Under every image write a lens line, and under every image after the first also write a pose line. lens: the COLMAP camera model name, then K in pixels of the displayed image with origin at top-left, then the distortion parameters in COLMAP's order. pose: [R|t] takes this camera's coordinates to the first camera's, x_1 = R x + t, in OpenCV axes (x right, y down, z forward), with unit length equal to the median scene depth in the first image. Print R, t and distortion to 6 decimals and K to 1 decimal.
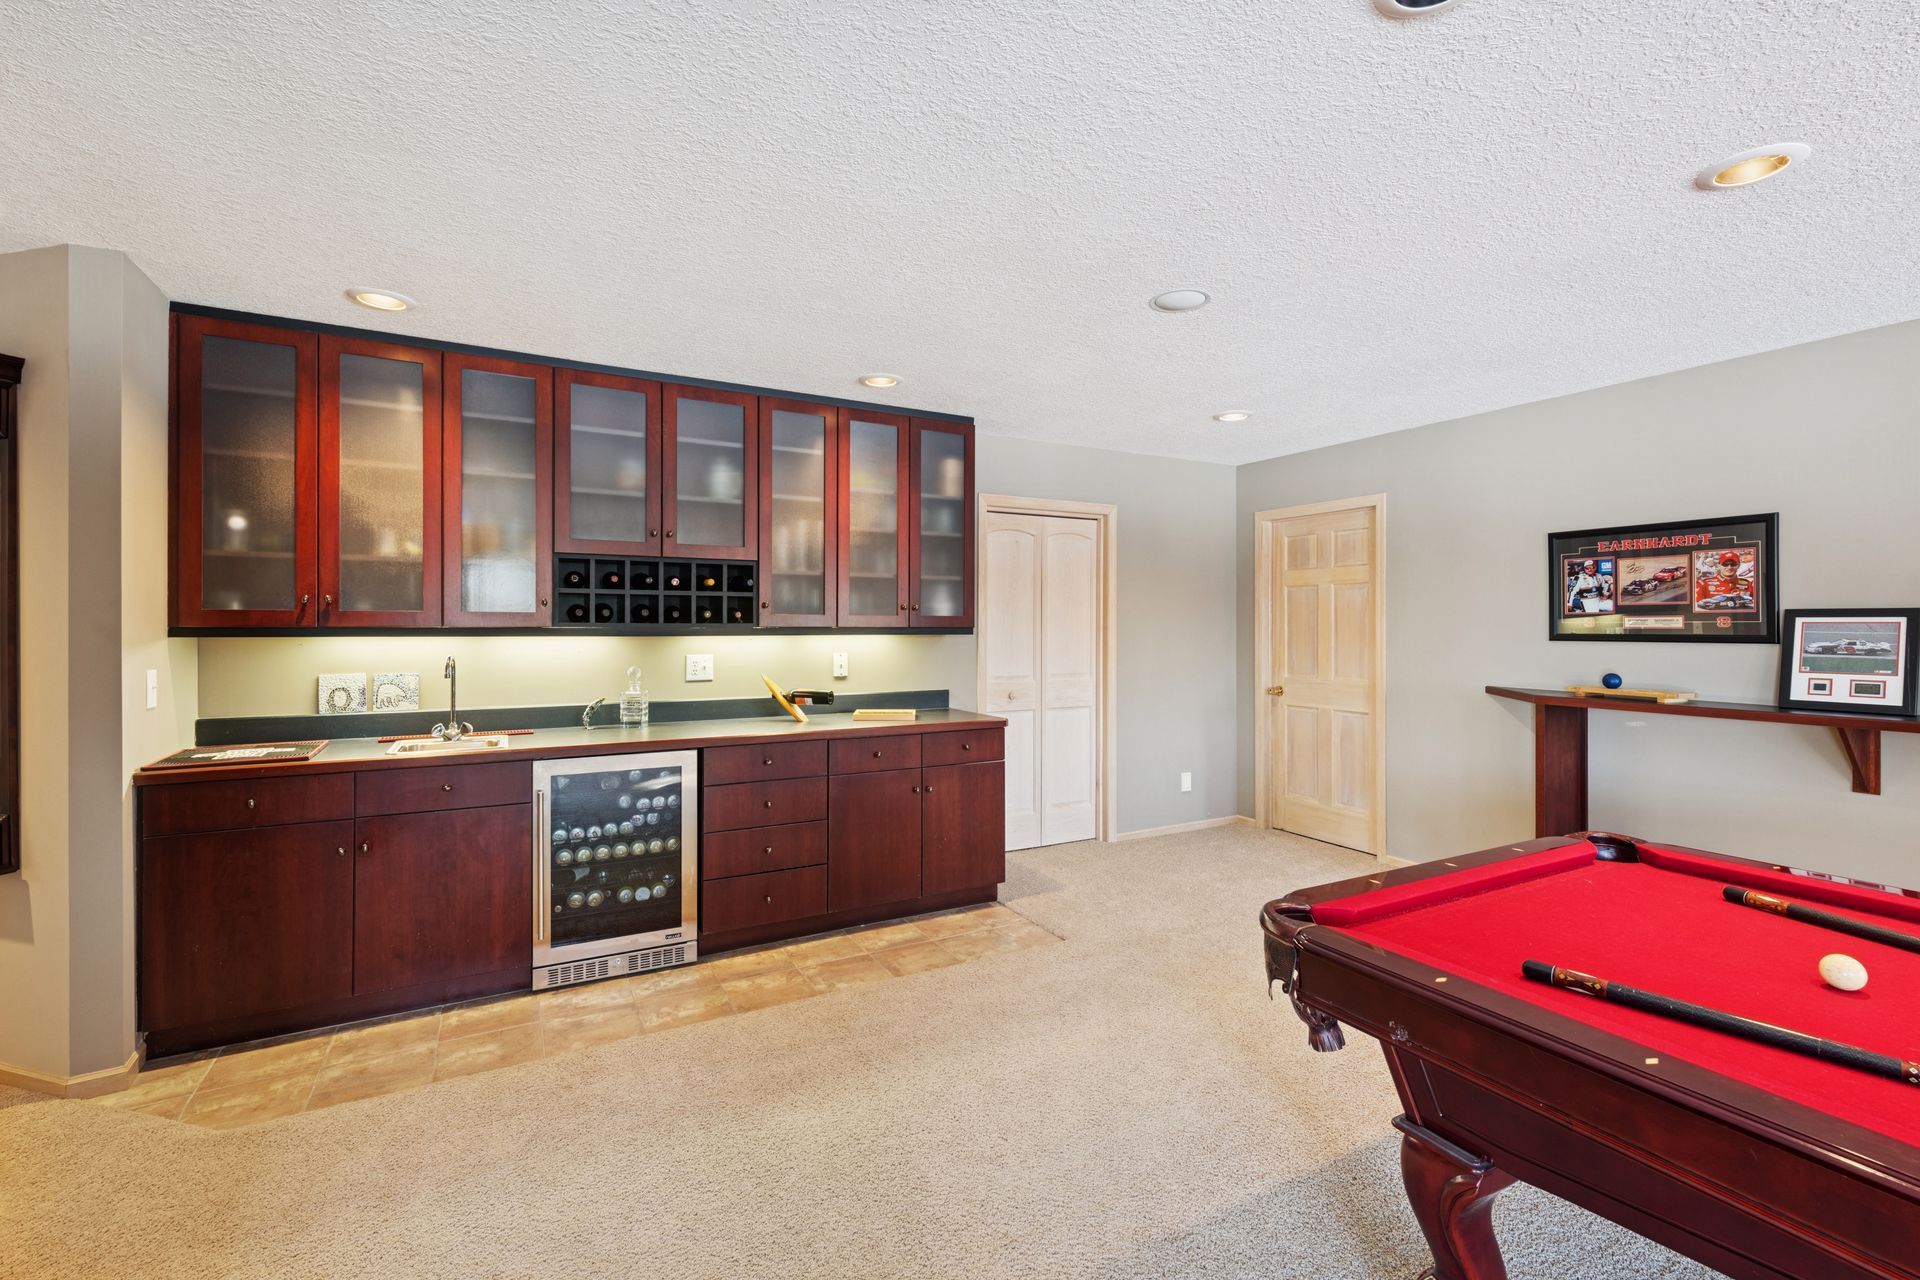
lens RADIAL K [[842.4, 0, 956.4], [0, 842.4, 632.0], [0, 0, 1]] dist [-0.000494, -0.000411]
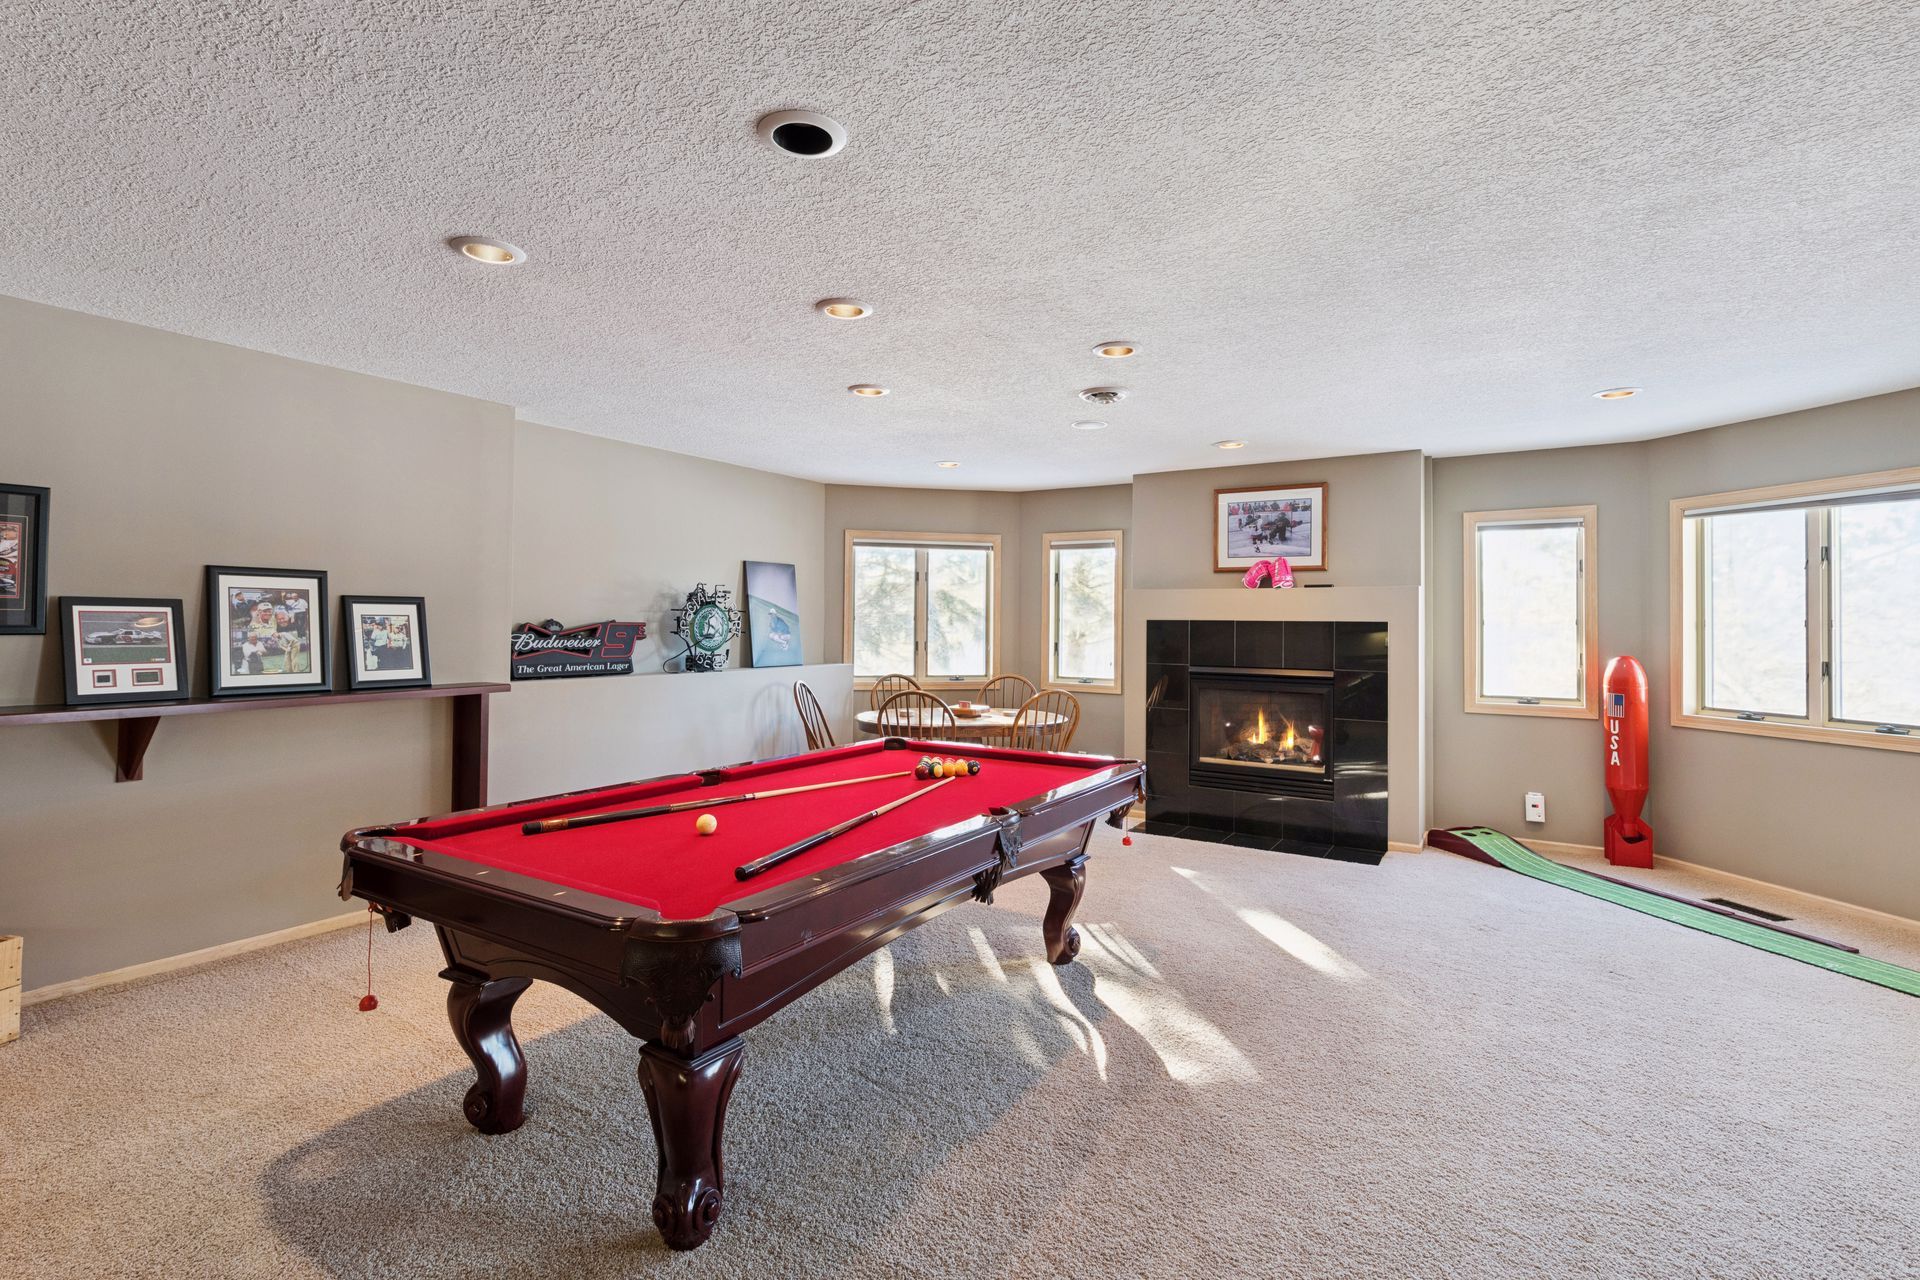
lens RADIAL K [[903.8, 0, 956.4], [0, 903.8, 628.2], [0, 0, 1]] dist [0.001739, -0.000750]
pose [[-0.479557, -0.007871, 0.877475, -0.341939], [-0.000418, 0.999962, 0.008741, -0.001588], [-0.877510, 0.003825, -0.479542, 0.644012]]
